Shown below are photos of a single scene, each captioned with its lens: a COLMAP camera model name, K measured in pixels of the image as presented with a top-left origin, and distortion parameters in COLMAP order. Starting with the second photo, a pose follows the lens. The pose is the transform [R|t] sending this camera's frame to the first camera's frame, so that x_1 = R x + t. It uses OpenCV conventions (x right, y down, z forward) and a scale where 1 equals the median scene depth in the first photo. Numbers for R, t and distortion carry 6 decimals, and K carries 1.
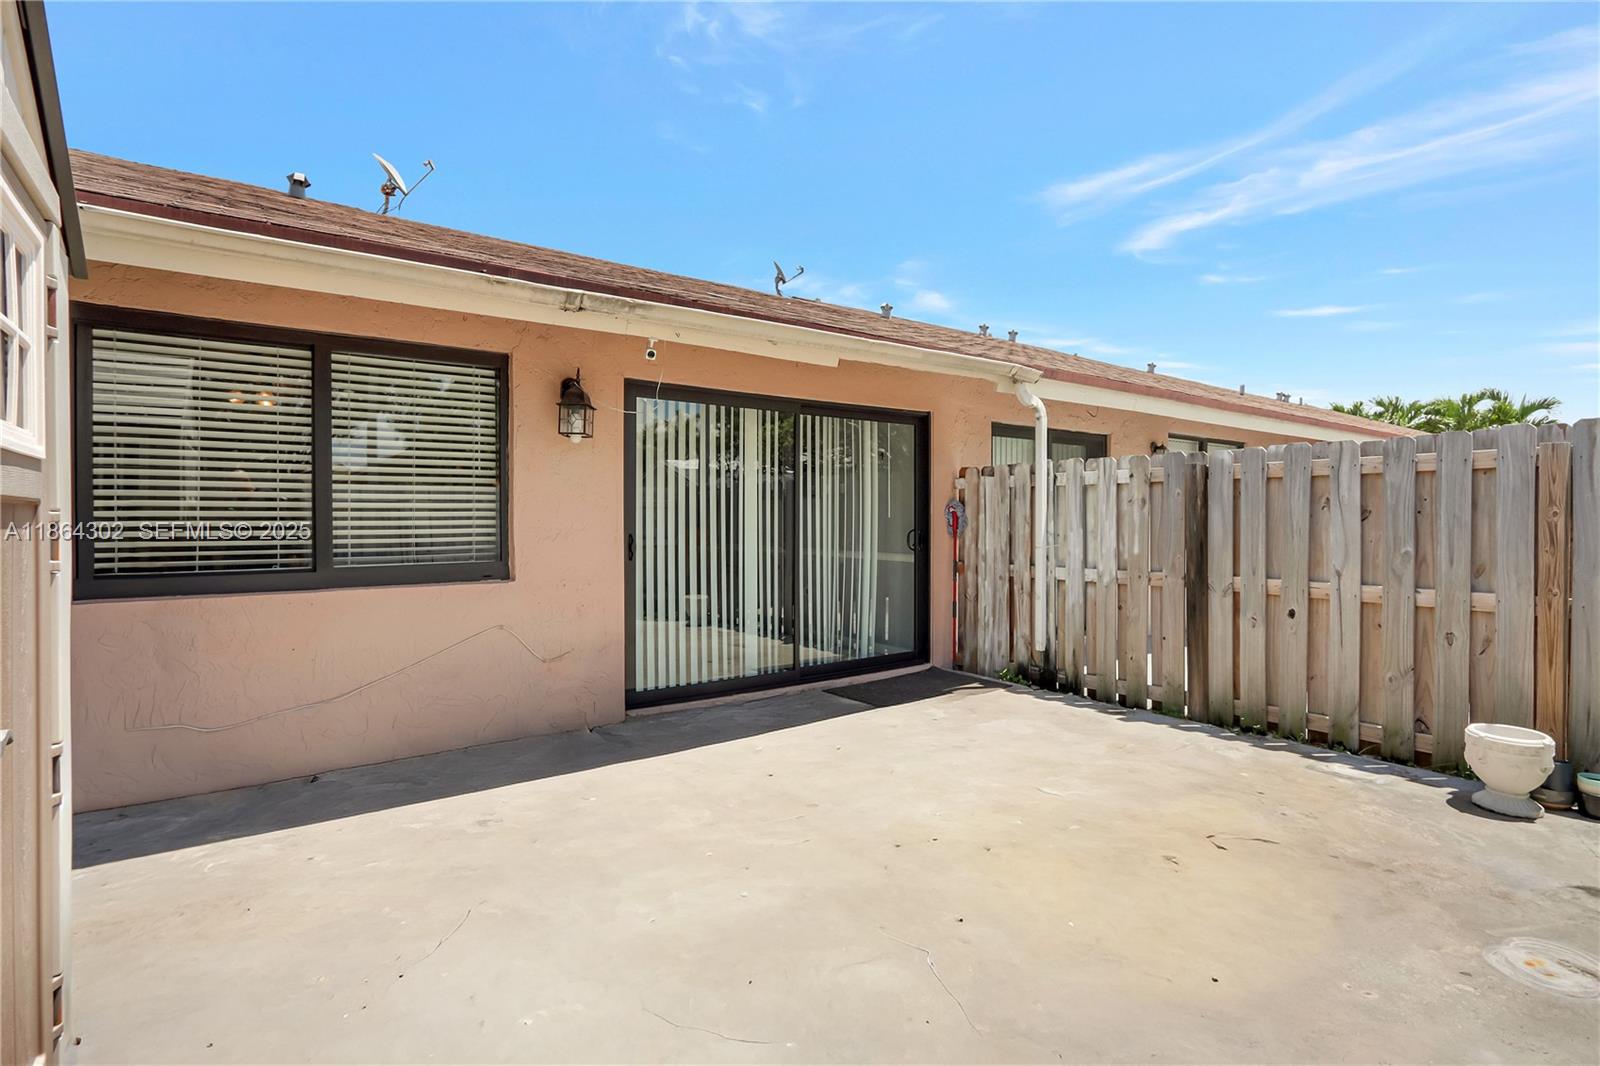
lens RADIAL K [[766.6, 0, 799.8], [0, 766.6, 521.8], [0, 0, 1]] dist [-0.000209, -0.000070]
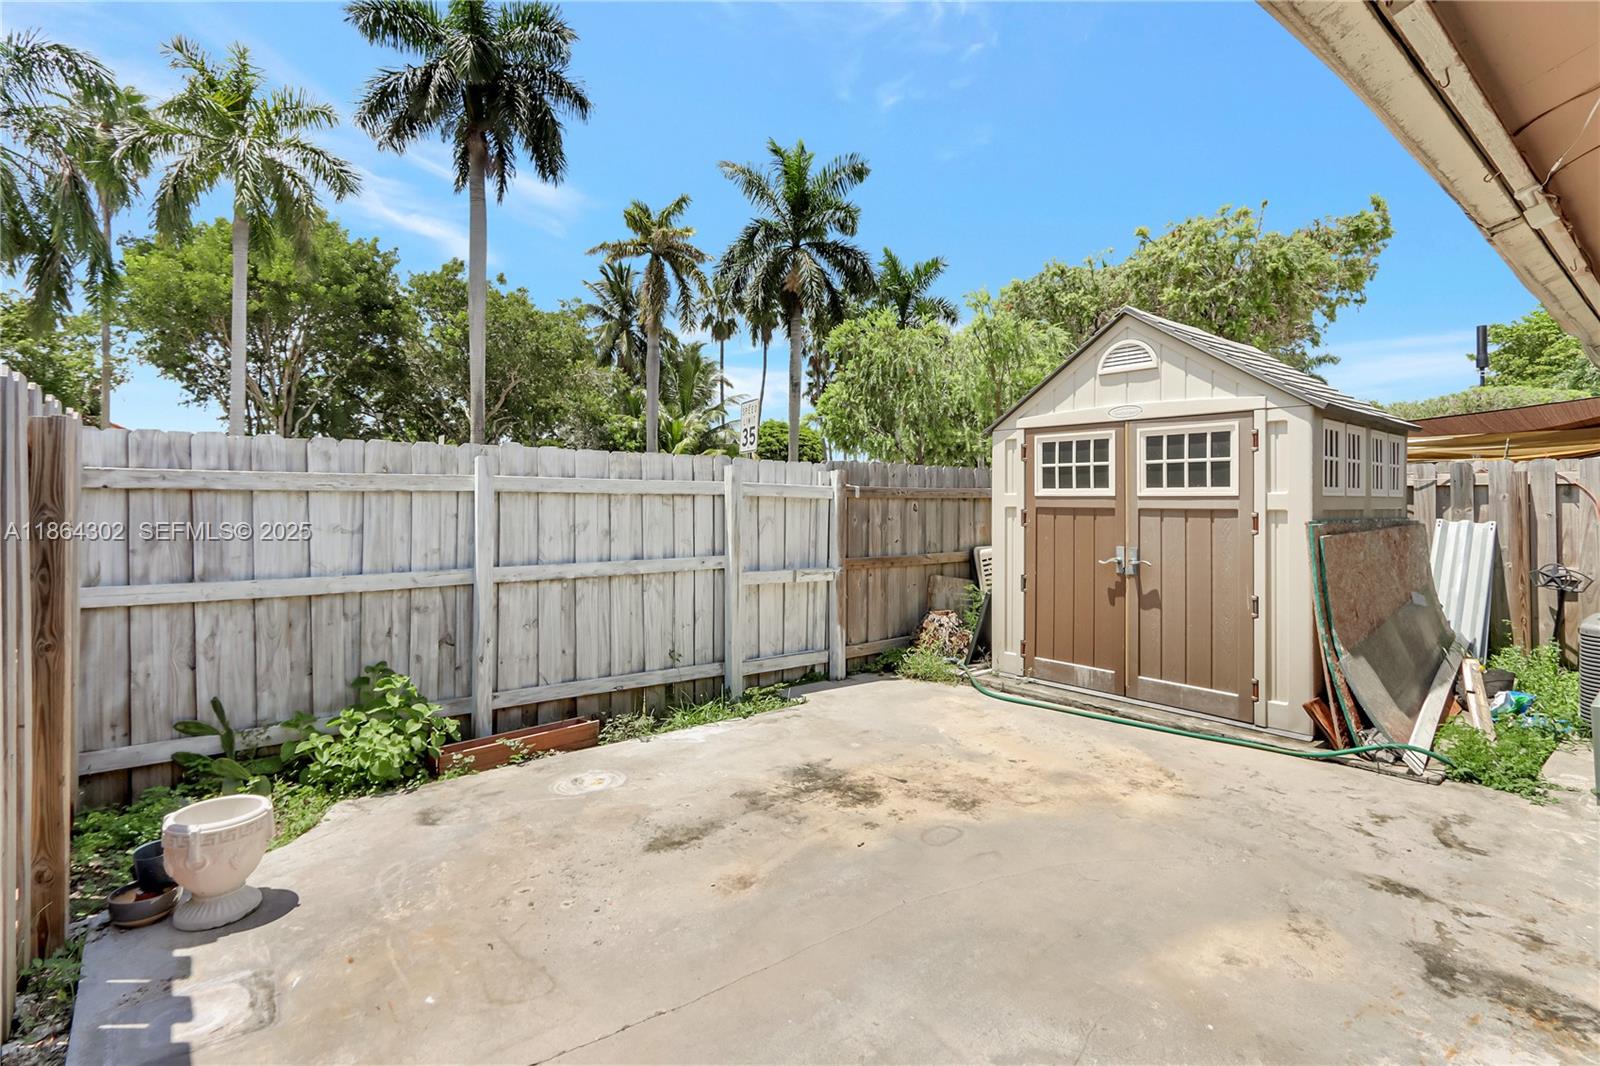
lens RADIAL K [[766.6, 0, 800.0], [0, 766.6, 517.7], [0, 0, 1]] dist [-0.000209, -0.000070]
pose [[-0.998842, -0.001890, -0.048081, 0.384732], [-0.003089, 0.999685, 0.024891, -0.031388], [0.048019, 0.025011, -0.998533, 1.733149]]
